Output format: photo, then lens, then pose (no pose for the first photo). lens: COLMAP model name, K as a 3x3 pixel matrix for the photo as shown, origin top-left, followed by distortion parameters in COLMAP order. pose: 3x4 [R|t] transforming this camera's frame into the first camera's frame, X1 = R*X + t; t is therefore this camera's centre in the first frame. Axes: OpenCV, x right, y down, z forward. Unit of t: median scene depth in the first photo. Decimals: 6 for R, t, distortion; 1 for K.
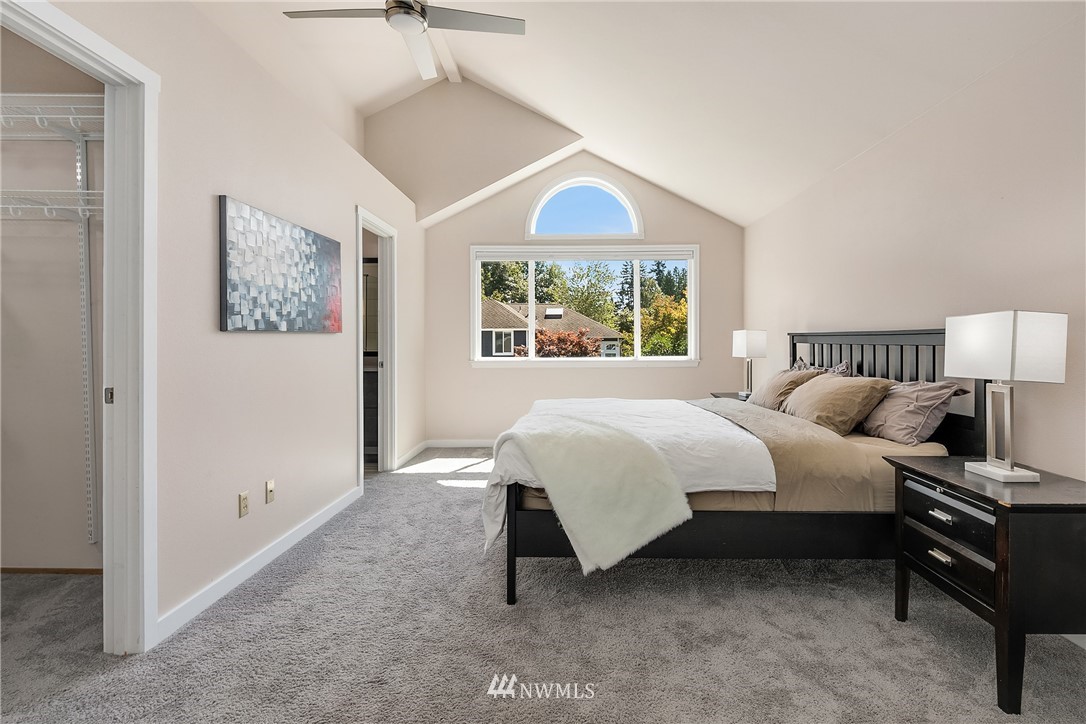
lens RADIAL K [[523.6, 0, 544.3], [0, 523.6, 316.9], [0, 0, 1]] dist [-0.004520, -0.001930]
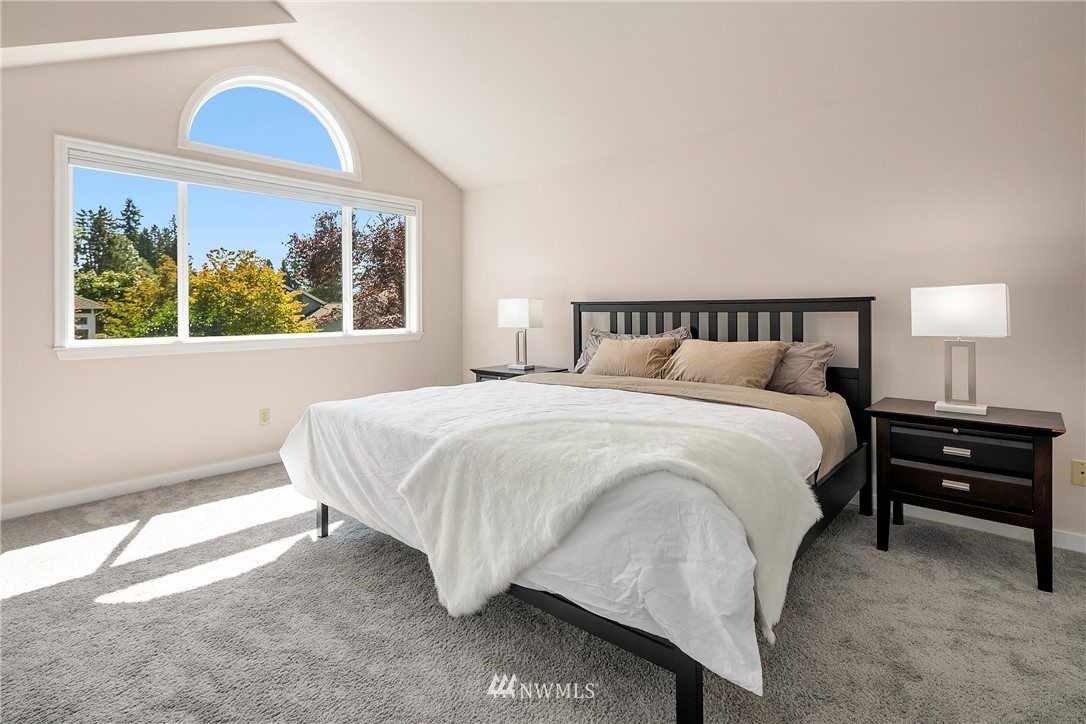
lens RADIAL K [[519.0, 0, 542.6], [0, 519.0, 293.2], [0, 0, 1]] dist [0.005163, 0.001068]
pose [[0.647379, 0.023437, 0.761808, -0.310725], [-0.030795, 0.999515, -0.004581, 0.019287], [-0.761546, -0.020494, 0.647787, 0.374827]]
